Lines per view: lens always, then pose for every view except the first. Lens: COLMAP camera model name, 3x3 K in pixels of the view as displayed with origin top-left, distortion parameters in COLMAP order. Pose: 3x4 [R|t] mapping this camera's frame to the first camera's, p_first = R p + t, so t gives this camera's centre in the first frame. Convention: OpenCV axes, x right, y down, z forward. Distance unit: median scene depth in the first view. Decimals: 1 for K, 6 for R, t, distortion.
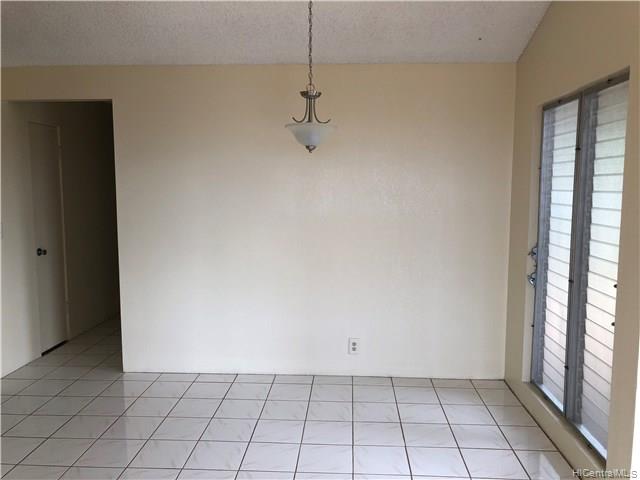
lens RADIAL K [[536.7, 0, 319.4], [0, 536.7, 241.0], [0, 0, 1]] dist [0.060162, -0.008182]
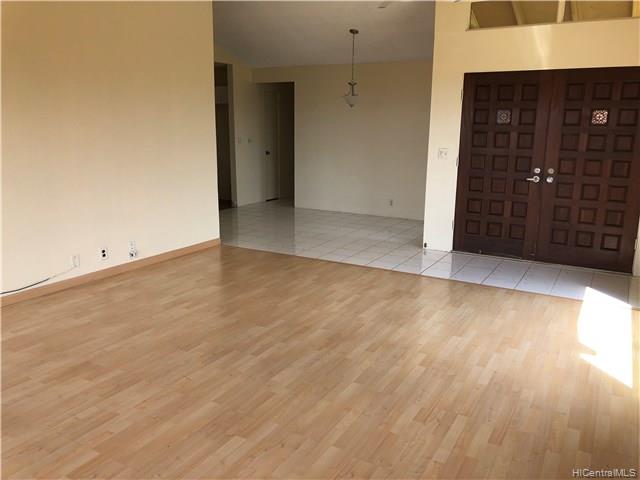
lens RADIAL K [[536.2, 0, 331.9], [0, 536.2, 236.6], [0, 0, 1]] dist [0.059311, -0.002617]
pose [[0.906088, 0.101623, -0.410704, 0.691175], [-0.061147, 0.991988, 0.110552, 0.108611], [0.418648, -0.075057, 0.905042, -0.927301]]
